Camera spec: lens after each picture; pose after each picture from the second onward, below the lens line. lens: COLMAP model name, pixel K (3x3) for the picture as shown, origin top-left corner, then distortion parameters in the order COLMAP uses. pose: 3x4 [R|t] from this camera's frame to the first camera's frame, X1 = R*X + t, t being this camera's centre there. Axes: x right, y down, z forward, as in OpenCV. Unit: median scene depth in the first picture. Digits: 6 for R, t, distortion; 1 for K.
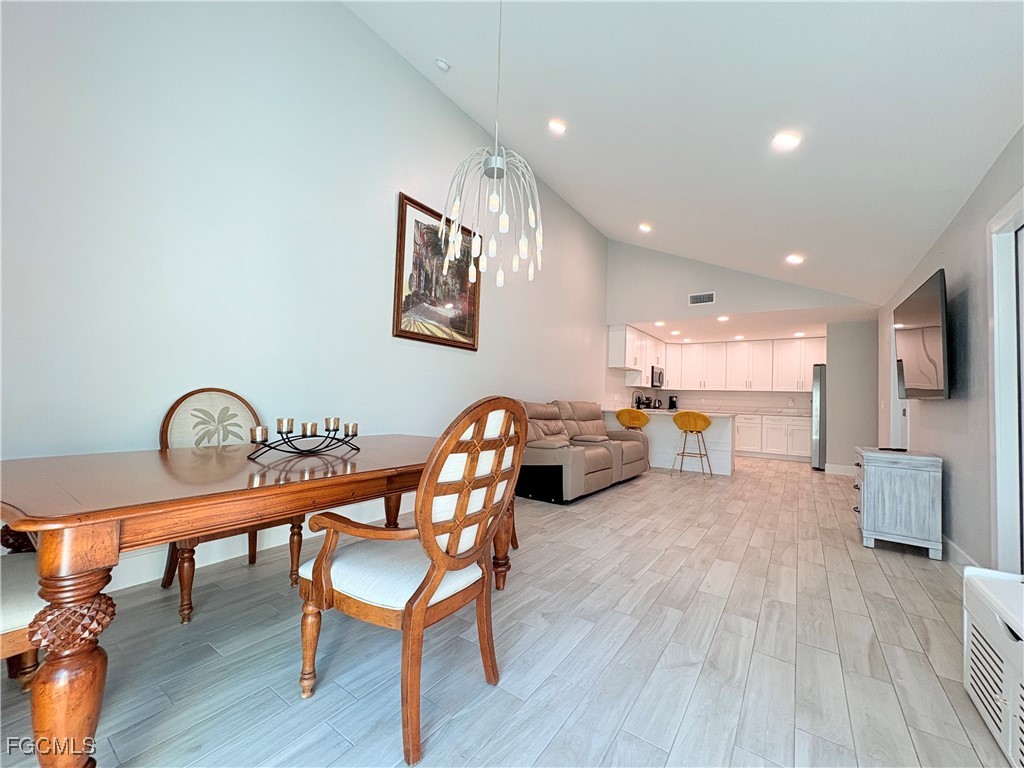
lens RADIAL K [[409.5, 0, 512.8], [0, 409.5, 385.6], [0, 0, 1]] dist [-0.000843, 0.000814]
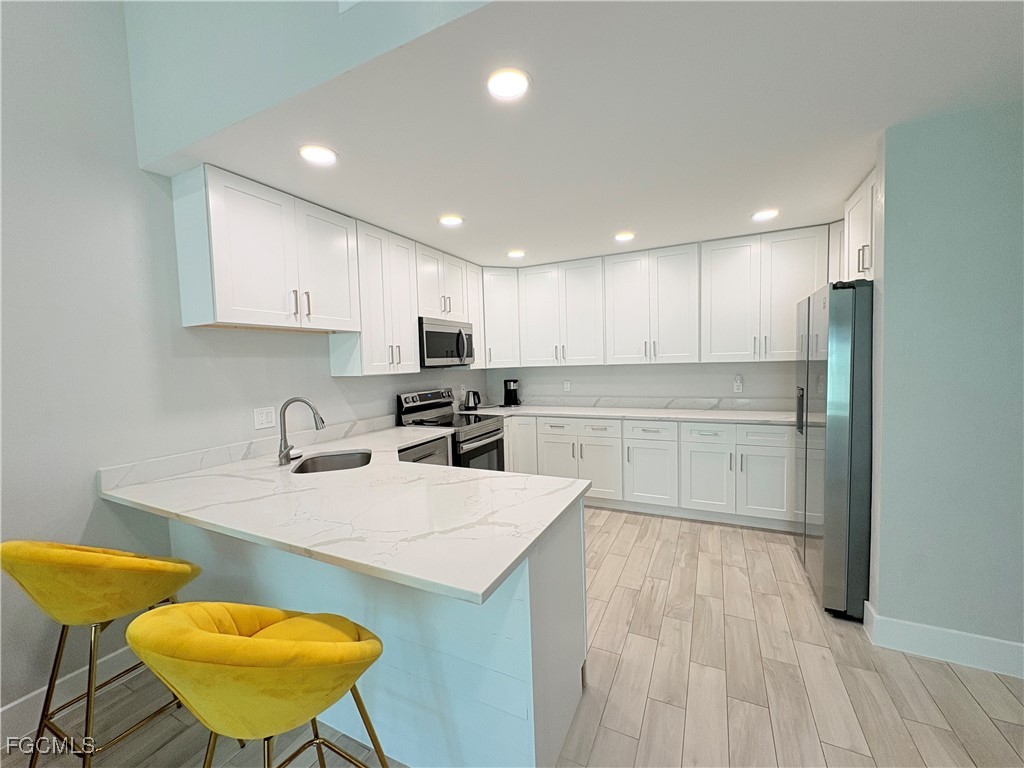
lens RADIAL K [[409.5, 0, 513.1], [0, 409.5, 385.5], [0, 0, 1]] dist [-0.000843, 0.000814]
pose [[0.986035, -0.072538, 0.149911, 0.859721], [0.058432, 0.993621, 0.096451, -0.037462], [-0.155951, -0.086345, 0.983984, 1.393314]]
